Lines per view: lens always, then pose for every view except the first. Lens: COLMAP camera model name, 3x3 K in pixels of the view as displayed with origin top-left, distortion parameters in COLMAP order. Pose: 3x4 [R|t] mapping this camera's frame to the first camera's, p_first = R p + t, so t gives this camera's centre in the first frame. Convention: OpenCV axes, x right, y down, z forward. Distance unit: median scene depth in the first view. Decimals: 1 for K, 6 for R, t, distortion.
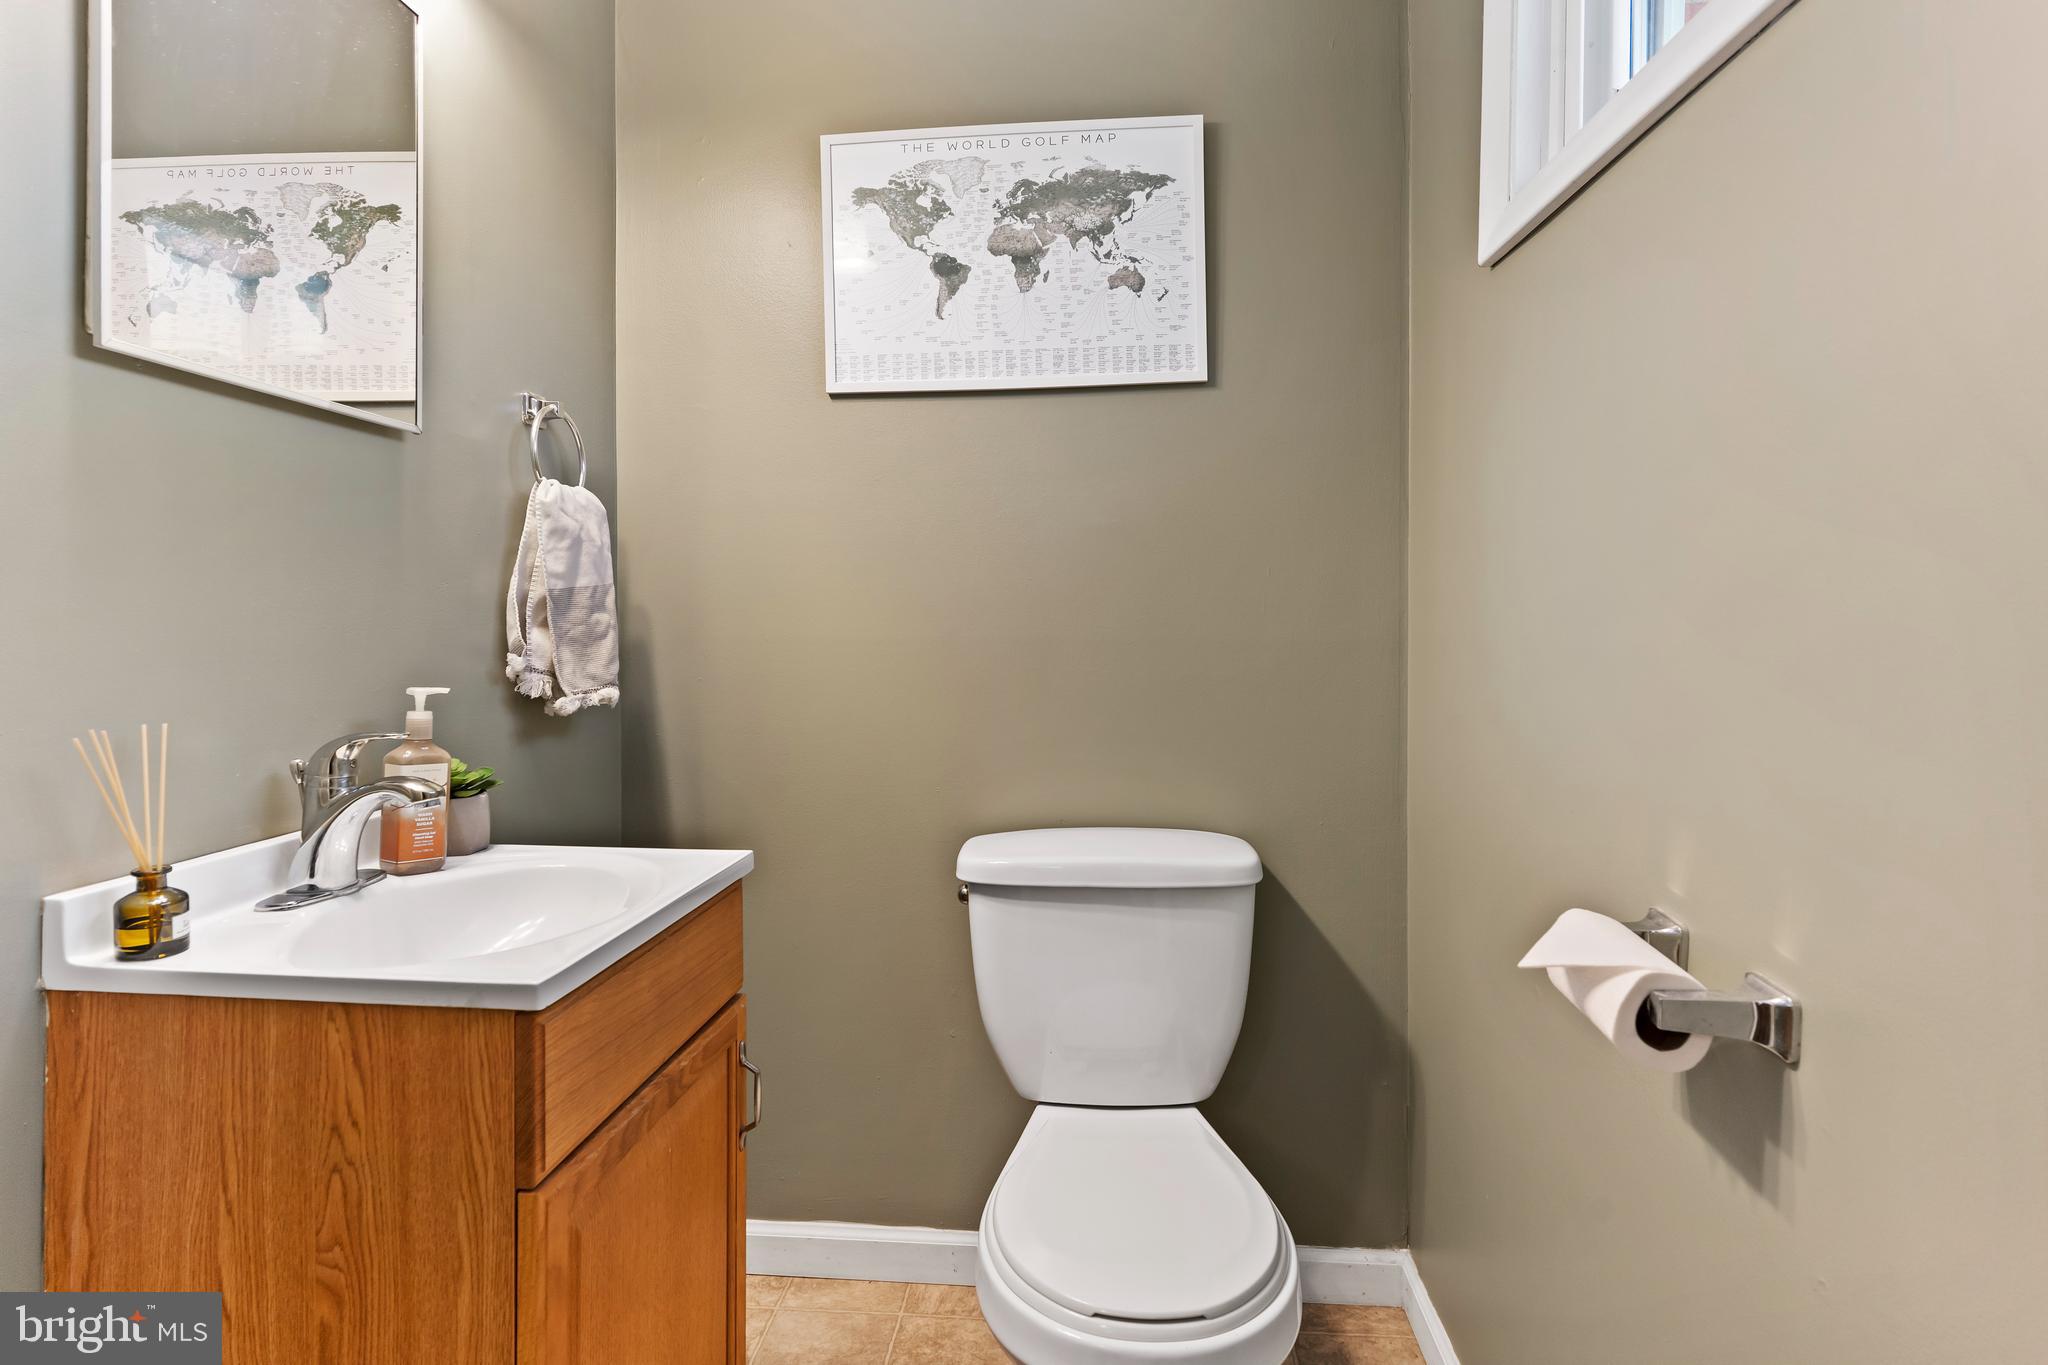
lens RADIAL K [[1069.0, 0, 1022.4], [0, 1069.0, 671.5], [0, 0, 1]] dist [-0.011293, 0.005970]
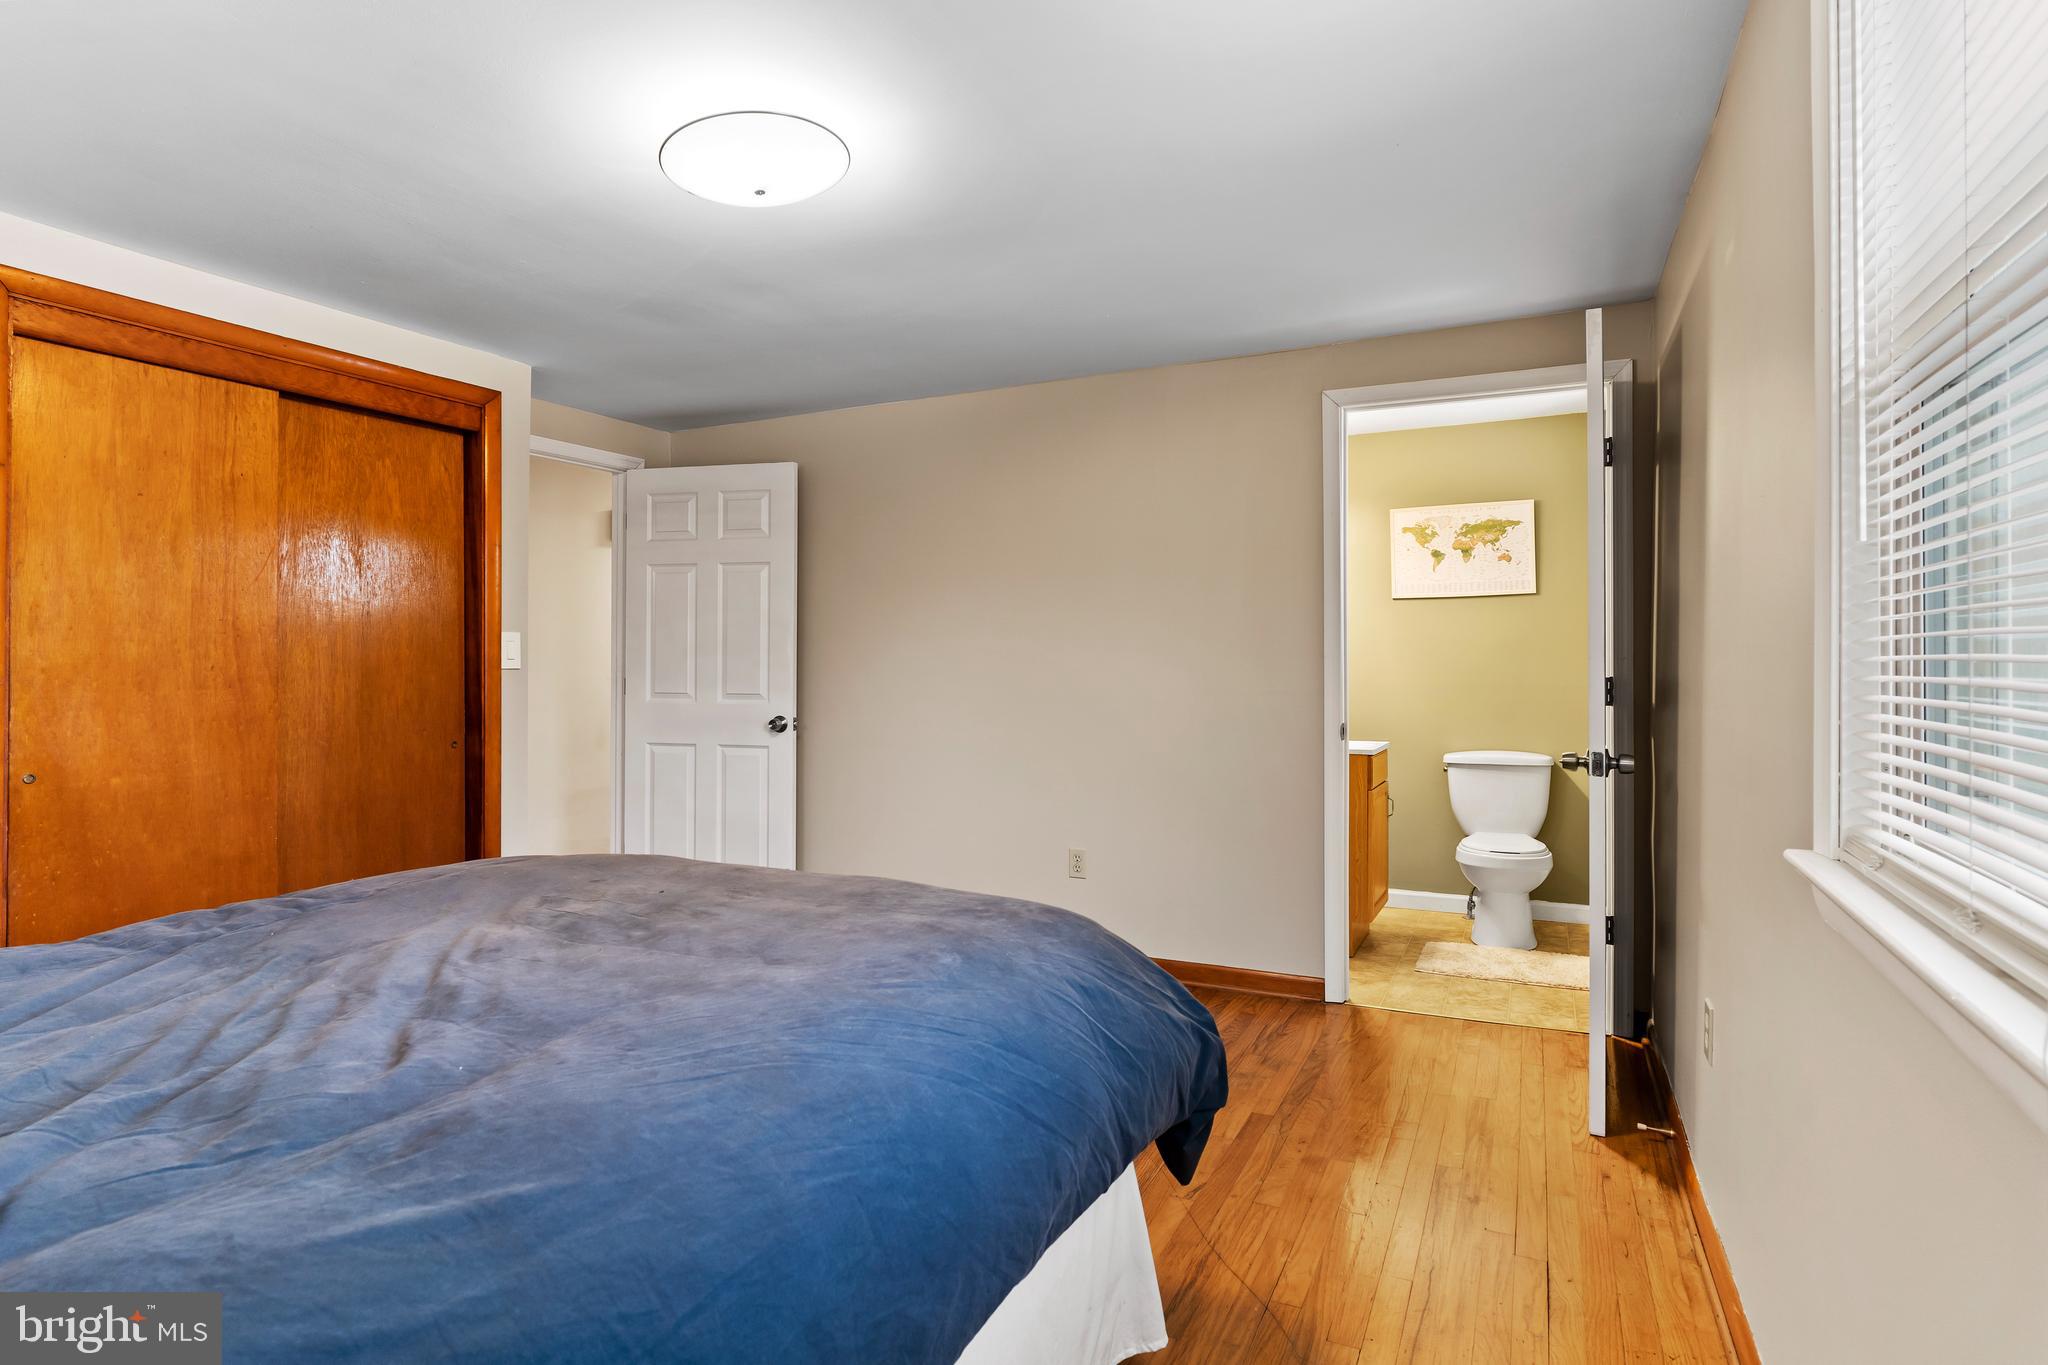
lens RADIAL K [[1069.0, 0, 1031.3], [0, 1069.0, 675.3], [0, 0, 1]] dist [-0.011293, 0.005970]
pose [[0.934386, -0.002730, -0.356251, -0.068337], [-0.009704, 0.999405, -0.033110, 0.052347], [0.356129, 0.034395, 0.933803, -2.063954]]
